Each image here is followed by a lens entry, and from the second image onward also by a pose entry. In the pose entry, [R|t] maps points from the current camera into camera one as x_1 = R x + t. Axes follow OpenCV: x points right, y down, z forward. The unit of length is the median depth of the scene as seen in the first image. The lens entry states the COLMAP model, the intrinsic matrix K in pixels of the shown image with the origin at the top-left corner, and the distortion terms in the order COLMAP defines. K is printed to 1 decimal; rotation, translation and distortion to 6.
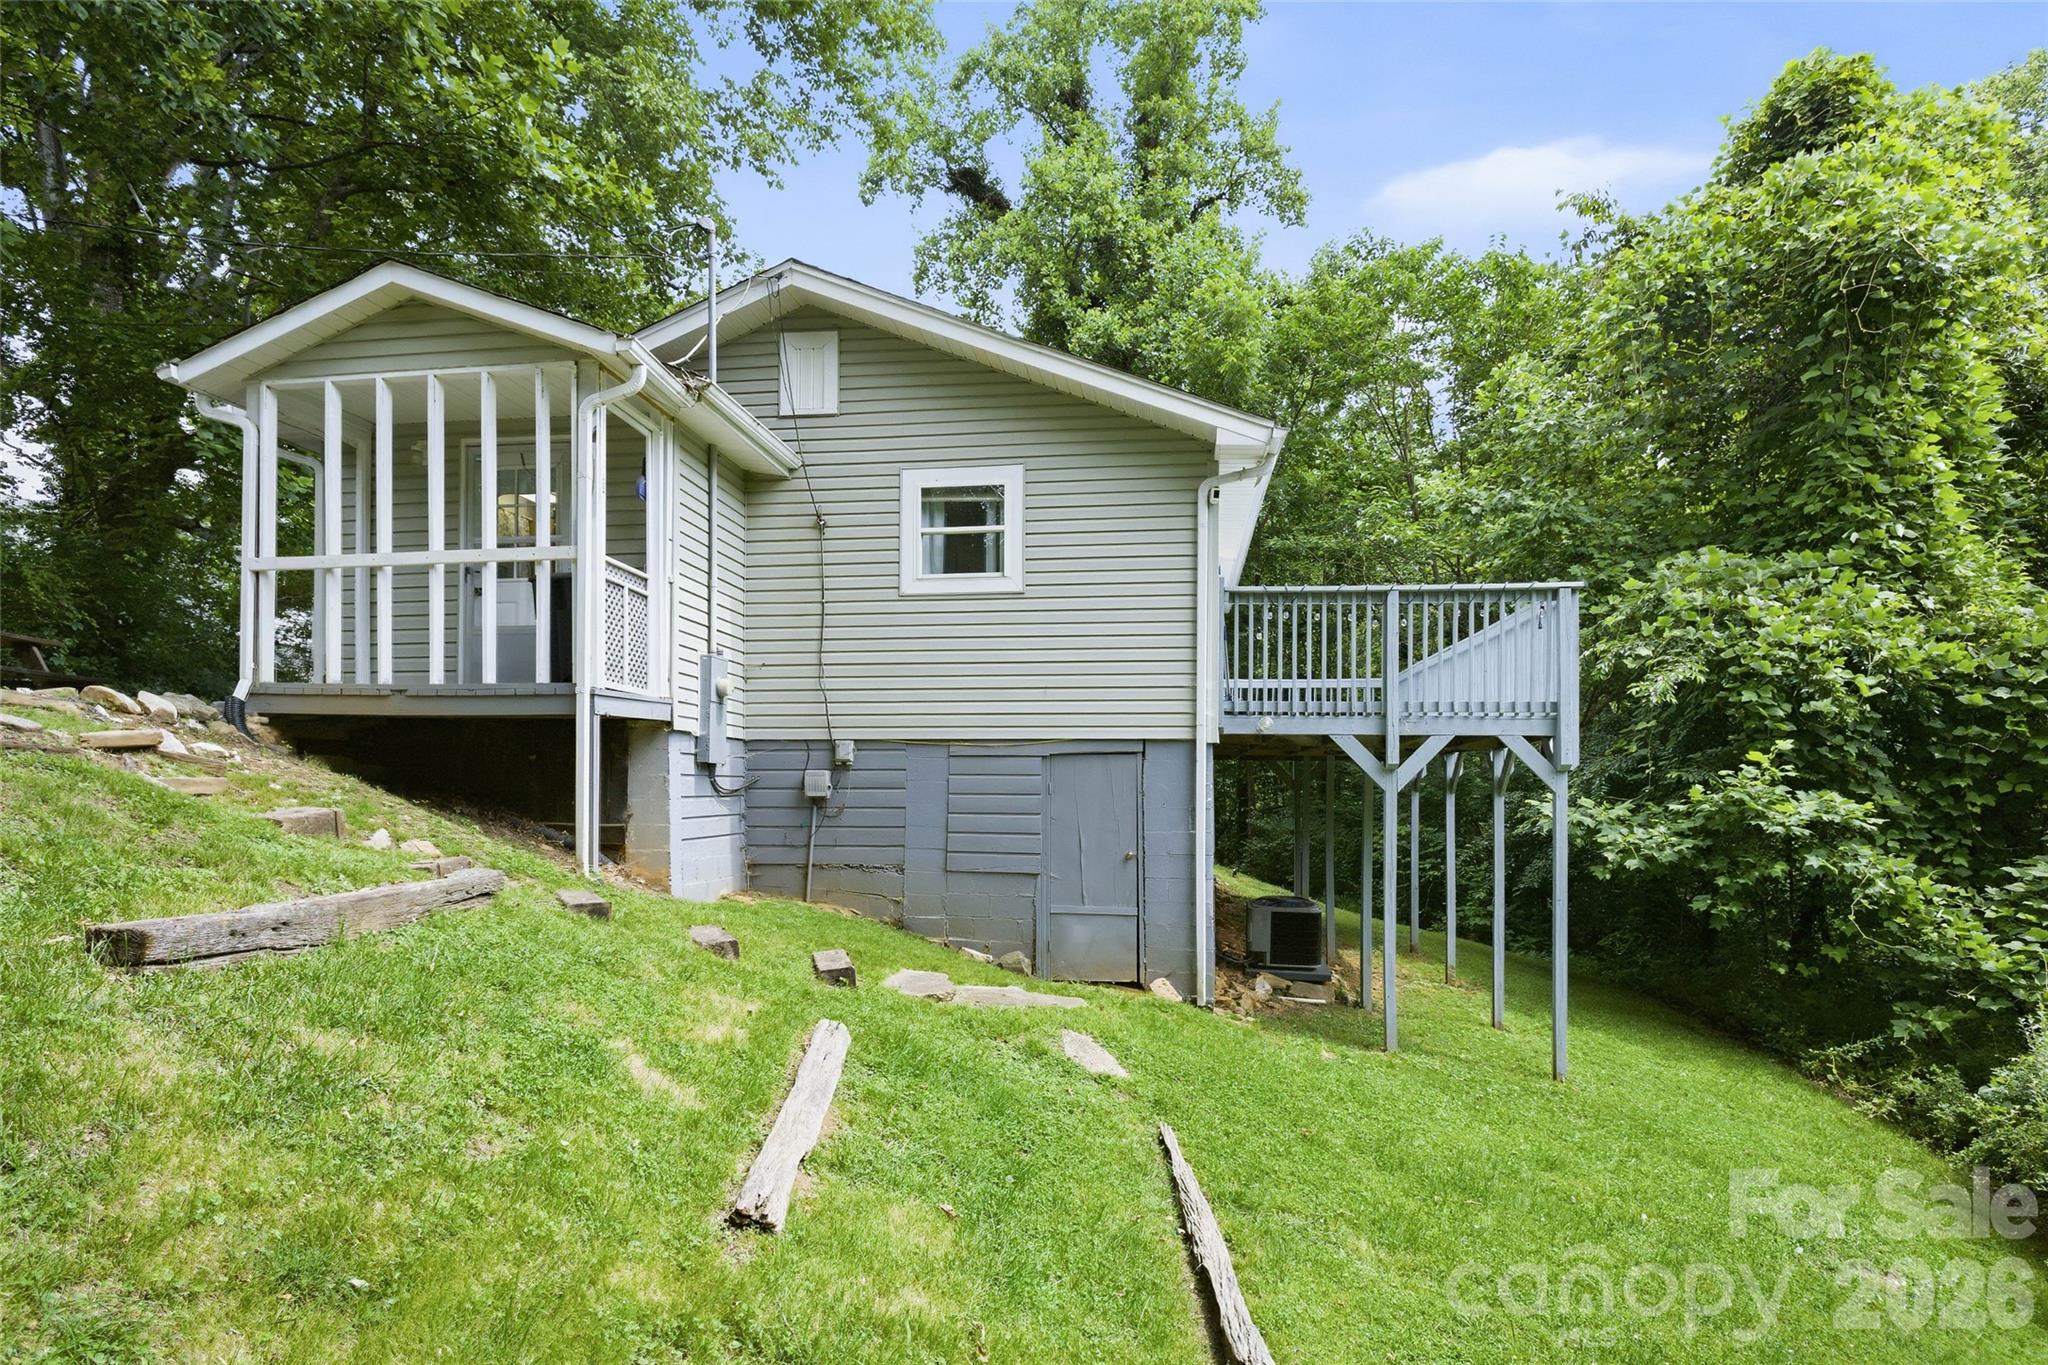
lens RADIAL K [[1094.1, 0, 1024.8], [0, 1094.1, 791.5], [0, 0, 1]] dist [0.002234, 0.001783]
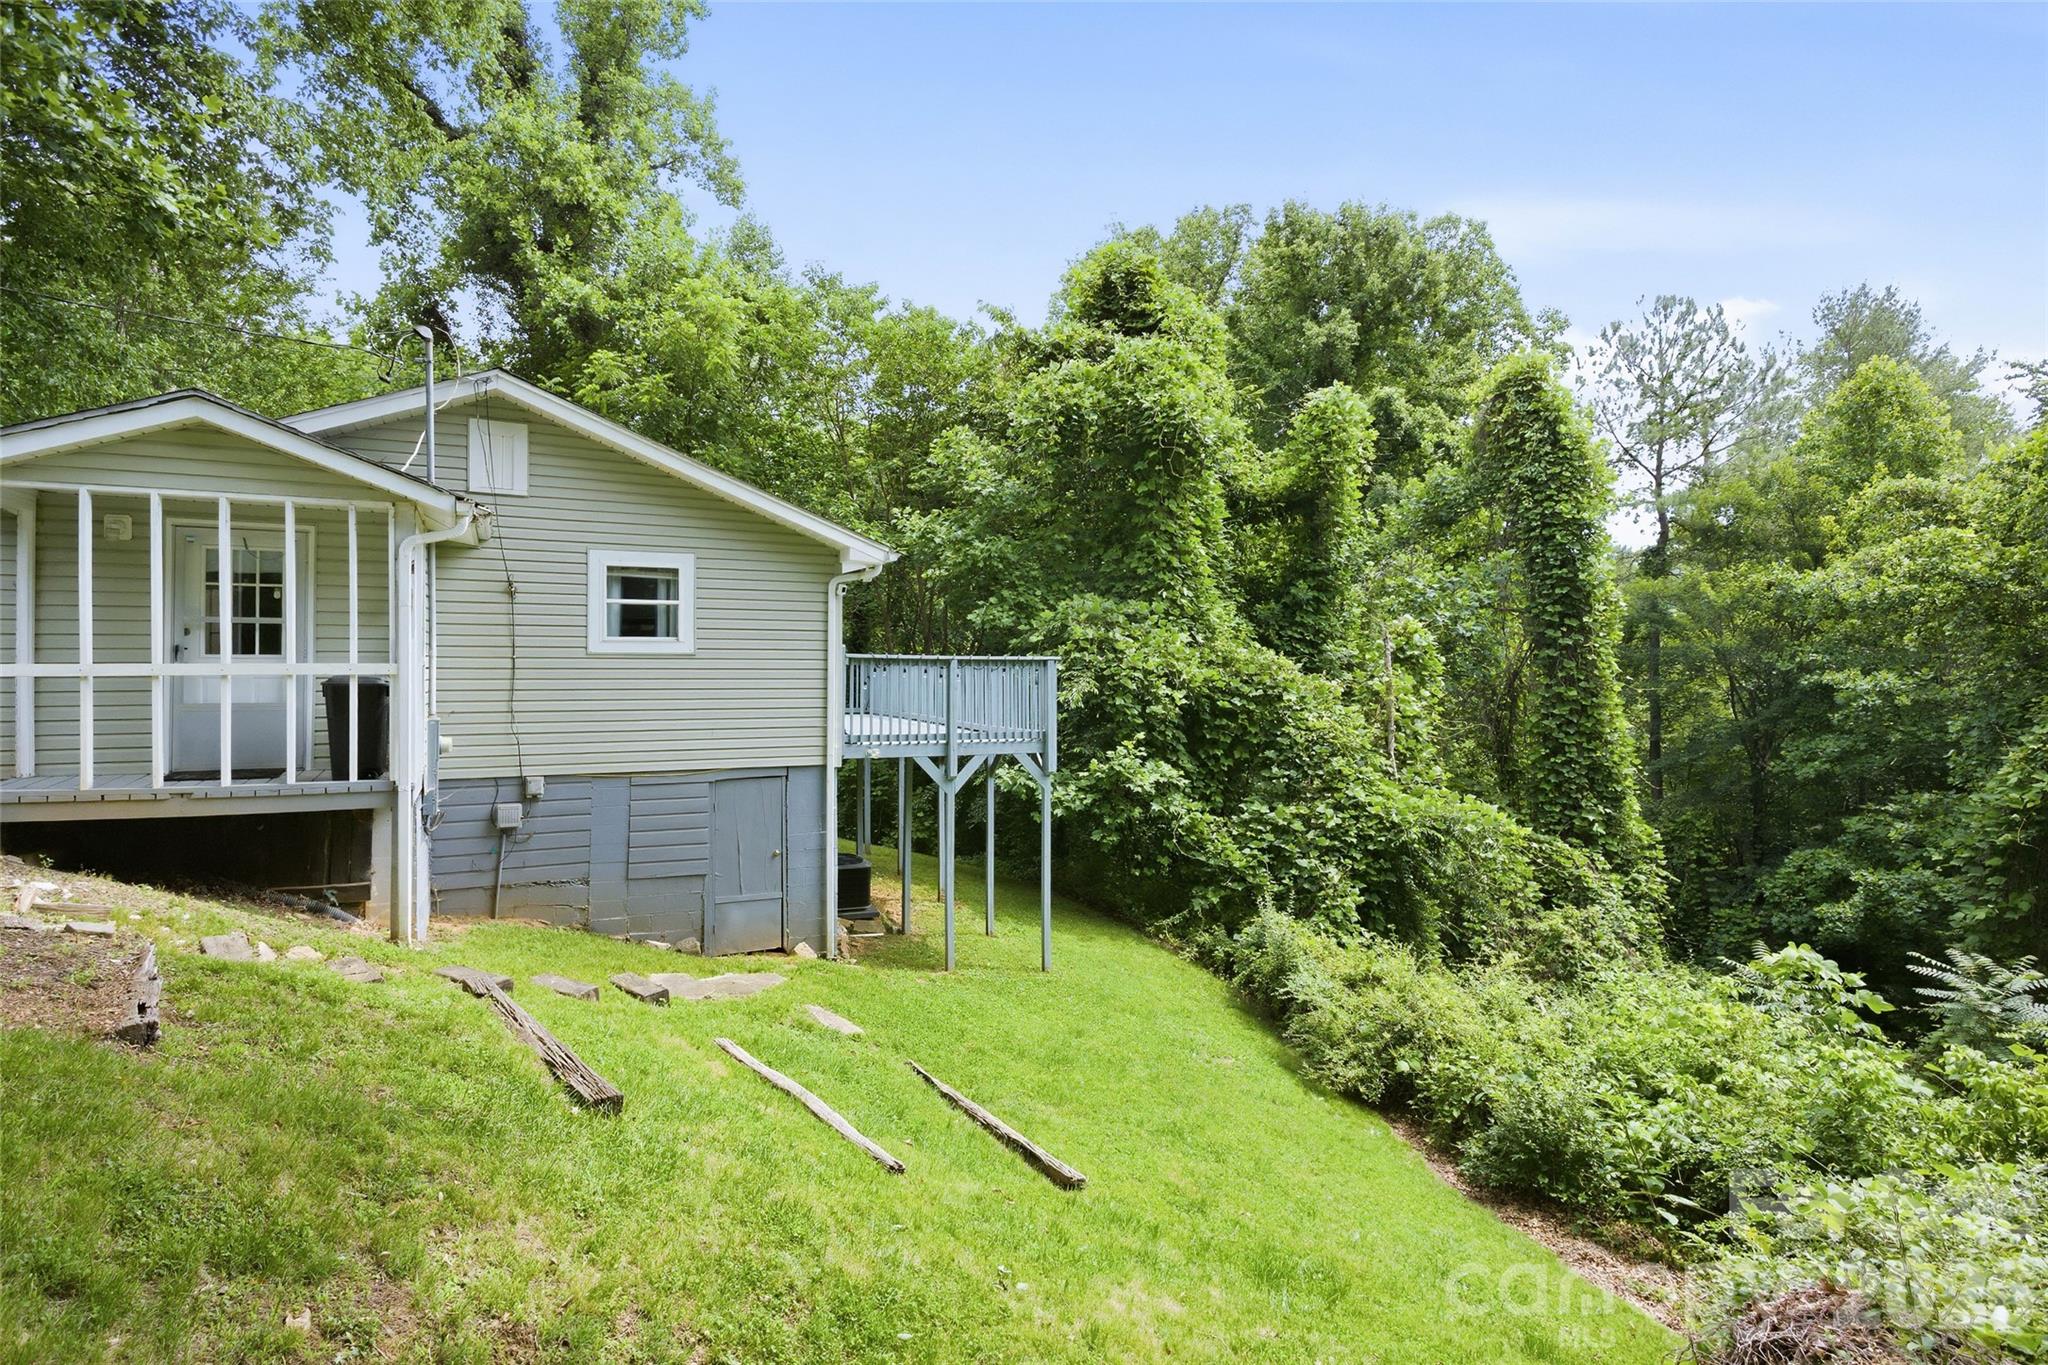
lens RADIAL K [[1069.0, 0, 1017.1], [0, 1069.0, 664.6], [0, 0, 1]] dist [-0.000417, 0.000607]
pose [[0.831574, -0.003124, 0.555405, -0.365073], [-0.000042, 0.999984, 0.005688, -0.170428], [-0.555414, -0.004754, 0.831560, -0.229772]]
